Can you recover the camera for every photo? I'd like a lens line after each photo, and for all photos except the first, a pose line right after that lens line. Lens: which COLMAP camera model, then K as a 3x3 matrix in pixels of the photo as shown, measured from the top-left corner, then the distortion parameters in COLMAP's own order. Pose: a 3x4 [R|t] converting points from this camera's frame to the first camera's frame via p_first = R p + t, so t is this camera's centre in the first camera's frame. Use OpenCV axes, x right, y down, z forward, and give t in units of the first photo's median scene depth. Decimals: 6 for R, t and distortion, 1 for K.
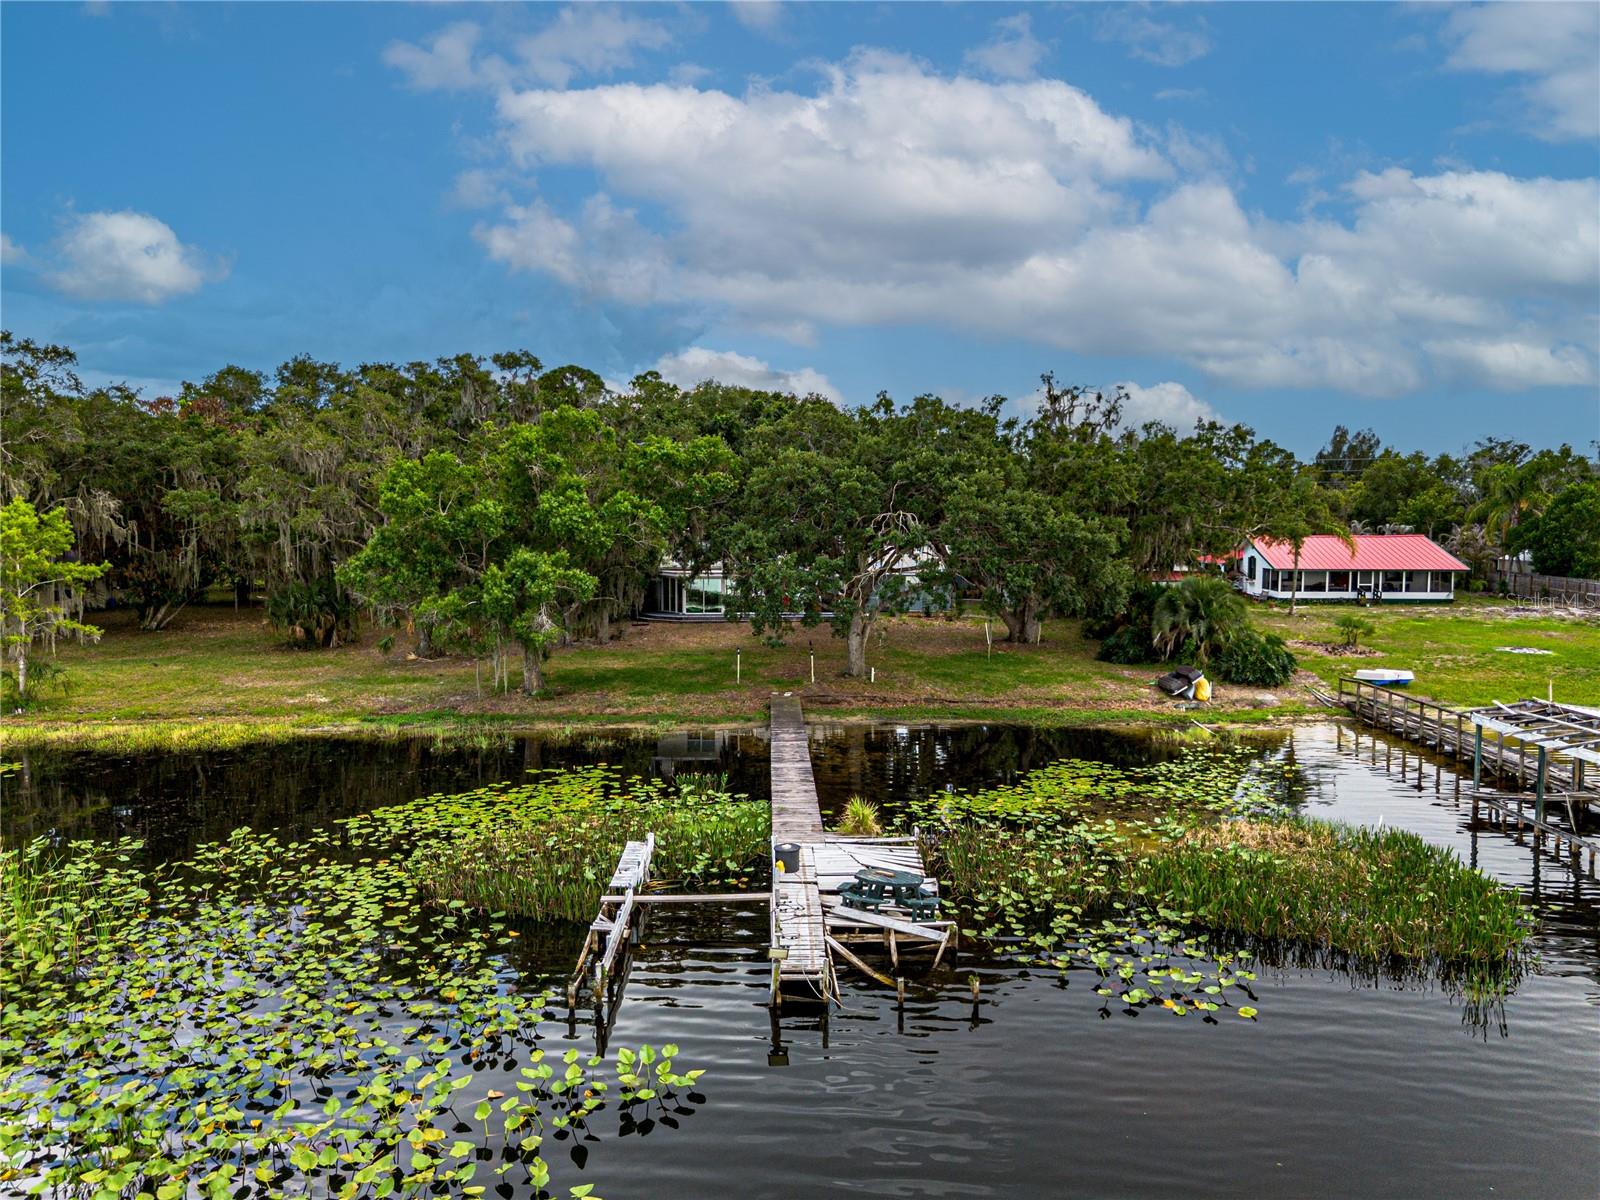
lens RADIAL K [[1136.7, 0, 800.0], [0, 1136.7, 600.0], [0, 0, 1]] dist [-0.037611, 0.092297]
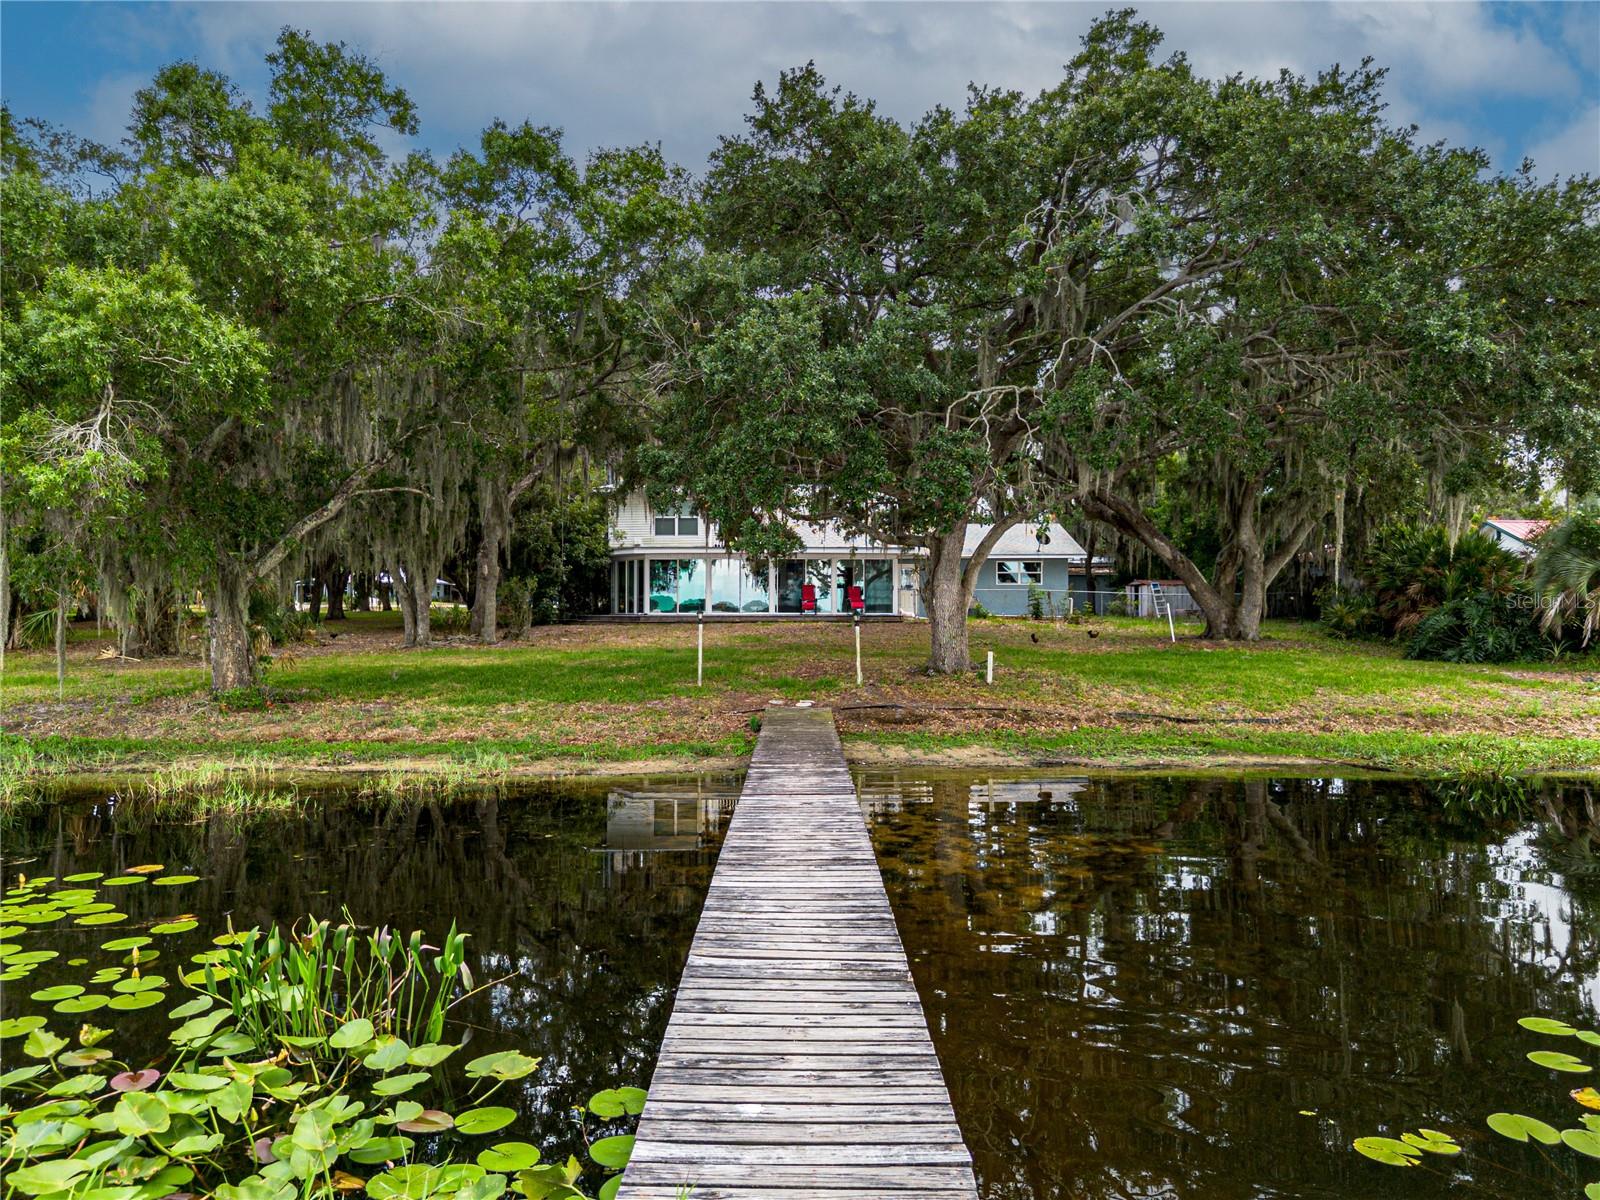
lens RADIAL K [[1125.5, 0, 800.0], [0, 1125.5, 600.0], [0, 0, 1]] dist [0.040913, -0.001441]
pose [[0.999633, -0.000794, -0.027084, -0.000671], [-0.001328, 0.996934, -0.078233, 0.081337], [0.027063, 0.078240, 0.996567, 0.588317]]
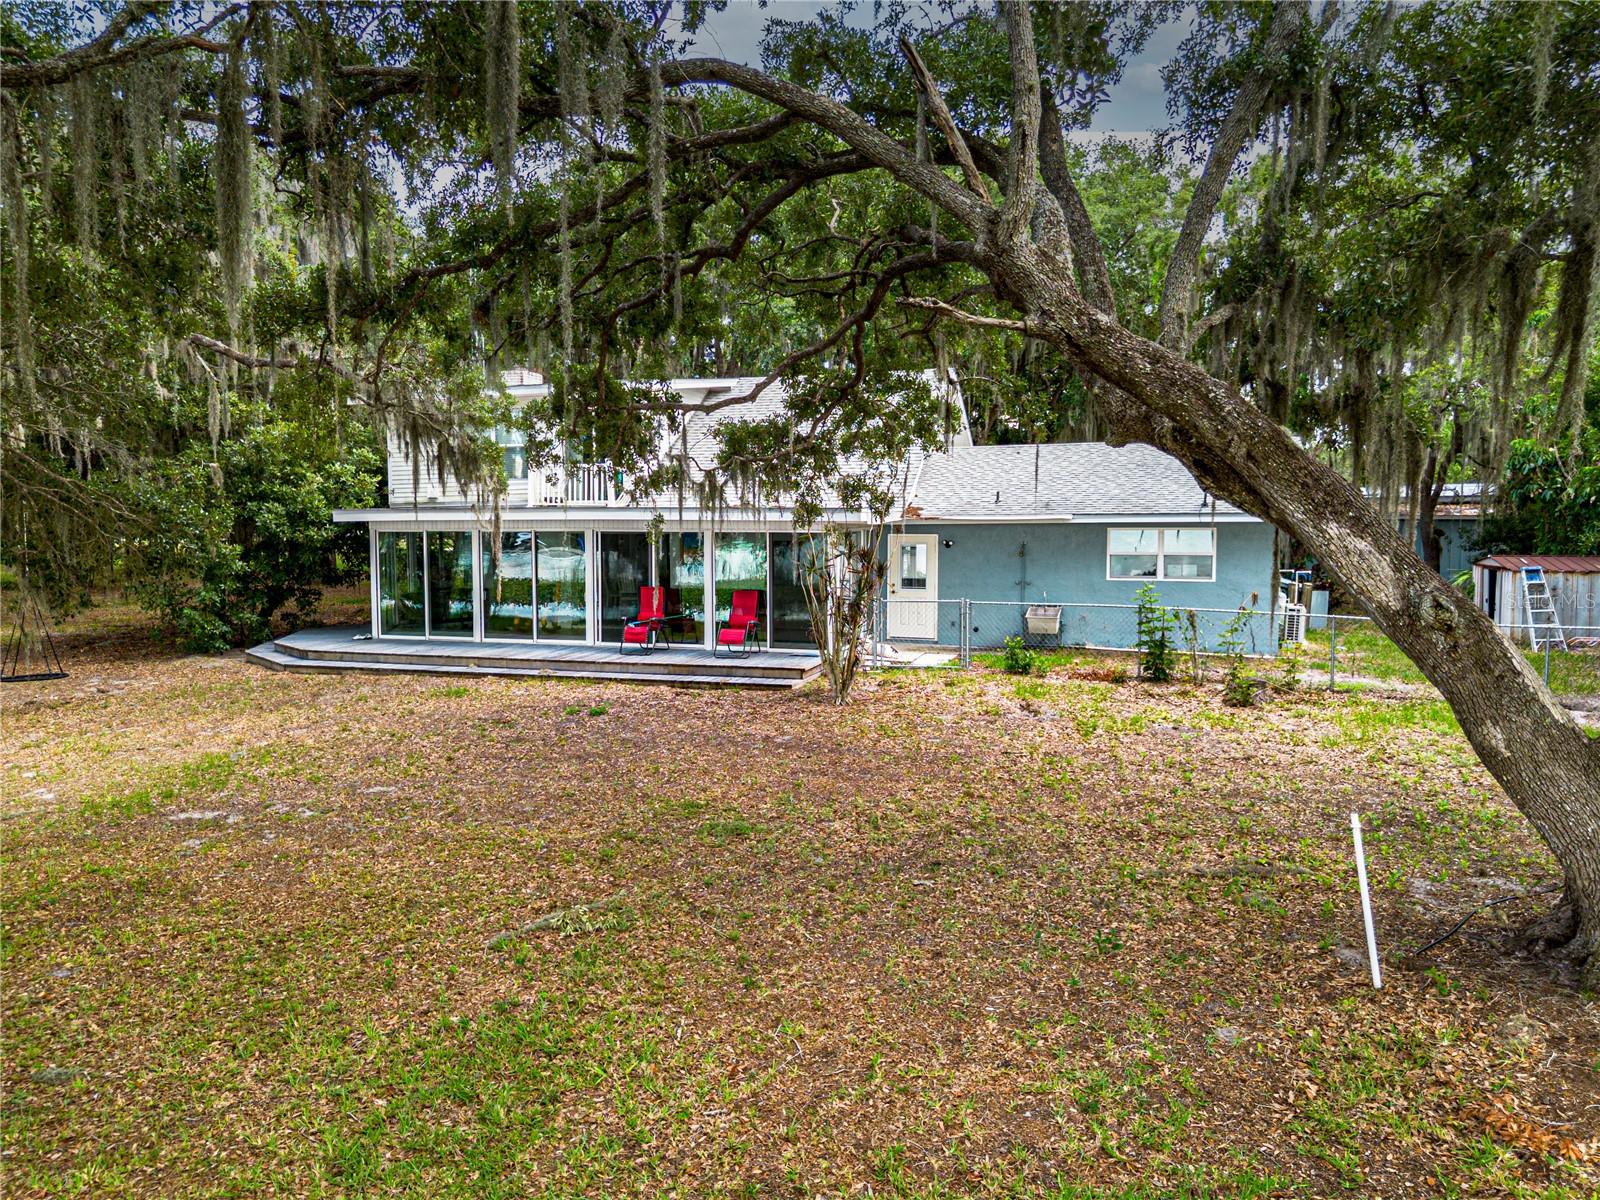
lens RADIAL K [[1136.7, 0, 800.0], [0, 1136.7, 600.0], [0, 0, 1]] dist [-0.037611, 0.092297]
pose [[0.934338, 0.022207, -0.355695, 0.199480], [-0.022553, 0.999741, 0.003175, -0.004076], [0.355673, 0.005056, 0.934597, 1.137324]]
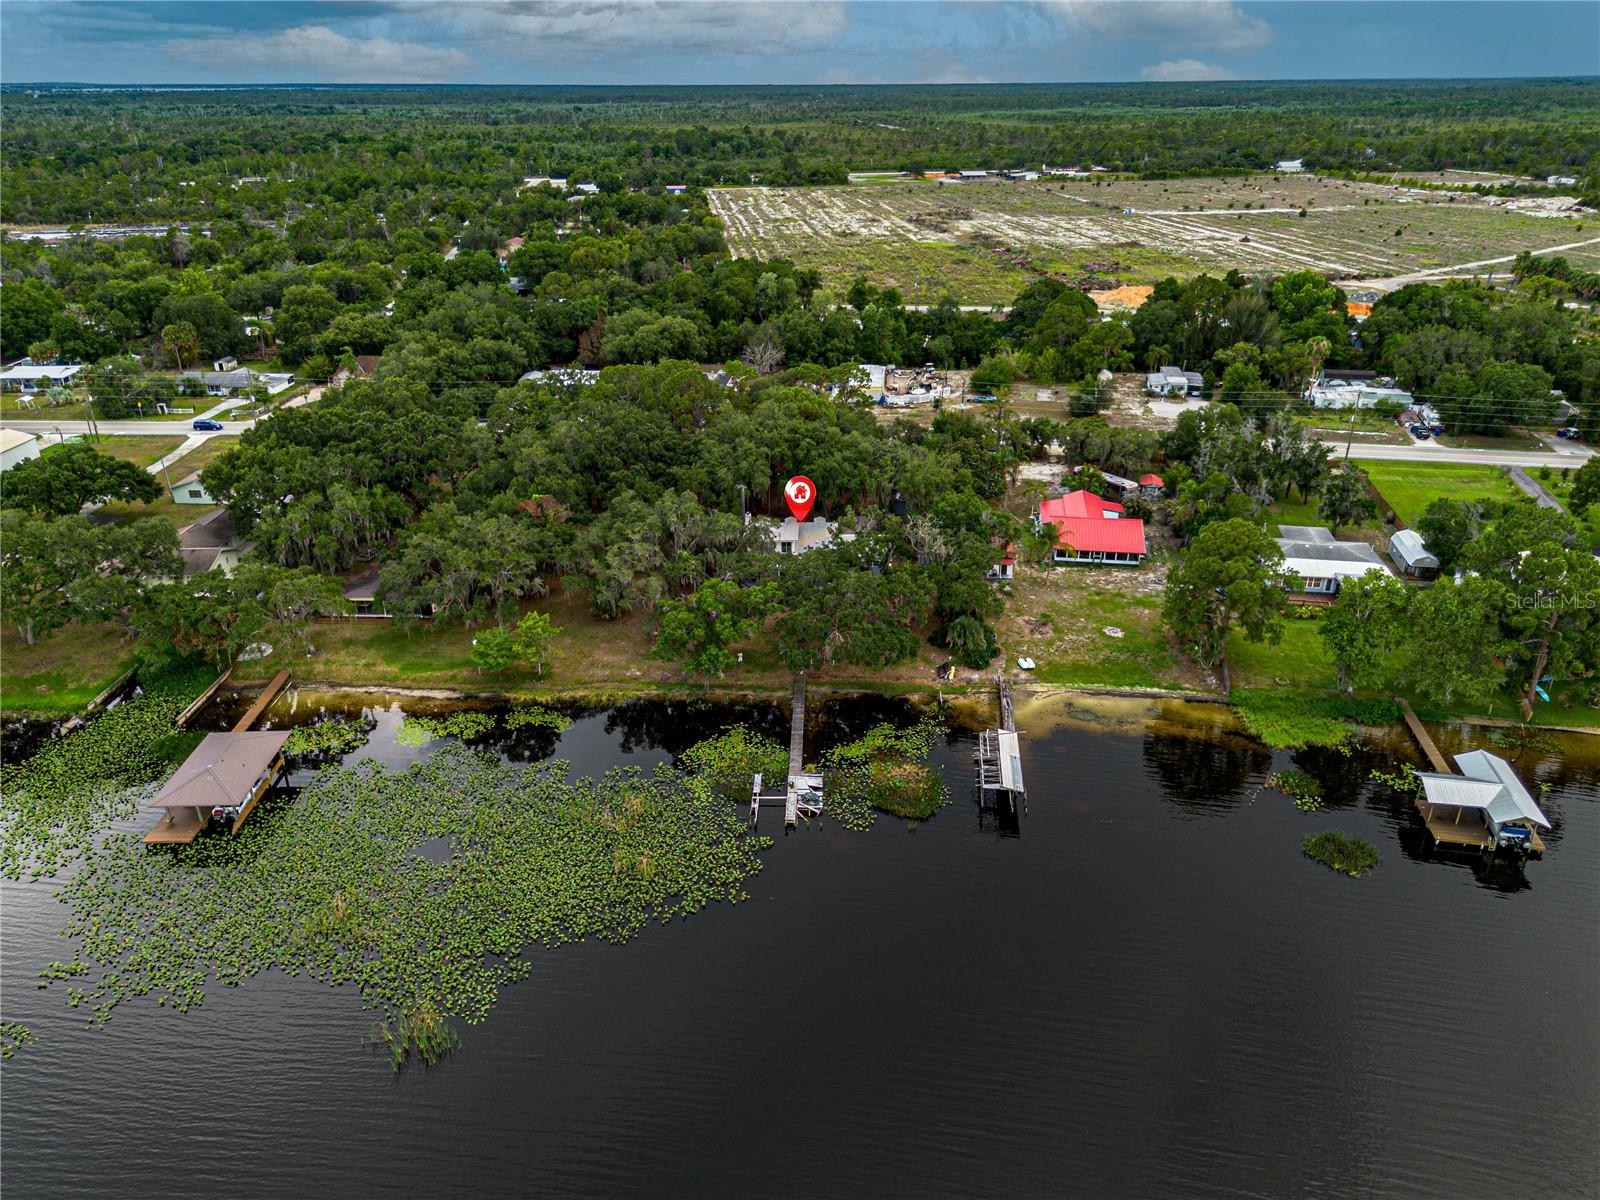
lens RADIAL K [[1125.5, 0, 800.0], [0, 1125.5, 600.0], [0, 0, 1]] dist [0.040913, -0.001441]
pose [[0.998350, 0.016097, -0.055125, 0.142870], [0.004477, 0.935174, 0.354161, -1.131648], [0.057253, -0.353823, 0.933558, -1.618280]]
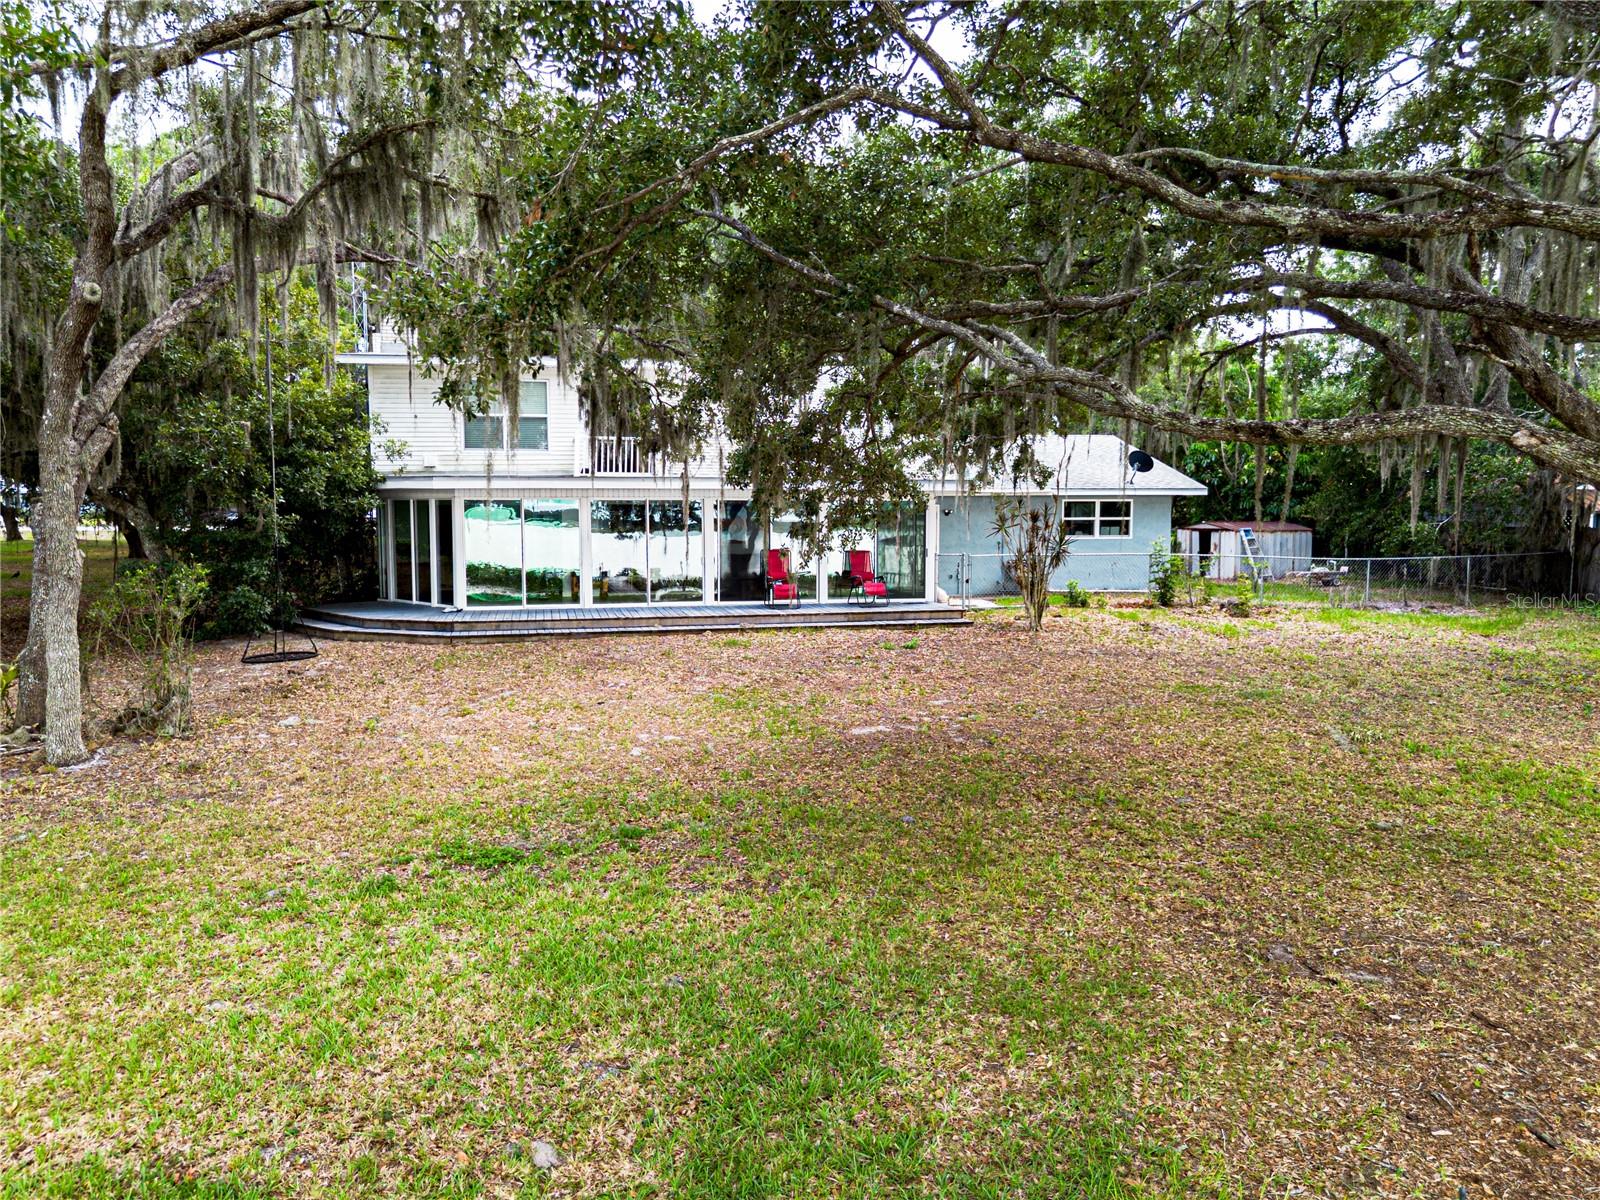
lens RADIAL K [[1144.8, 0, 800.0], [0, 1144.8, 600.0], [0, 0, 1]] dist [0.035746, -0.006736]
pose [[0.983219, -0.014701, 0.181837, -0.103590], [0.012852, 0.999853, 0.011343, 0.010647], [-0.181977, -0.008816, 0.983263, 1.029424]]
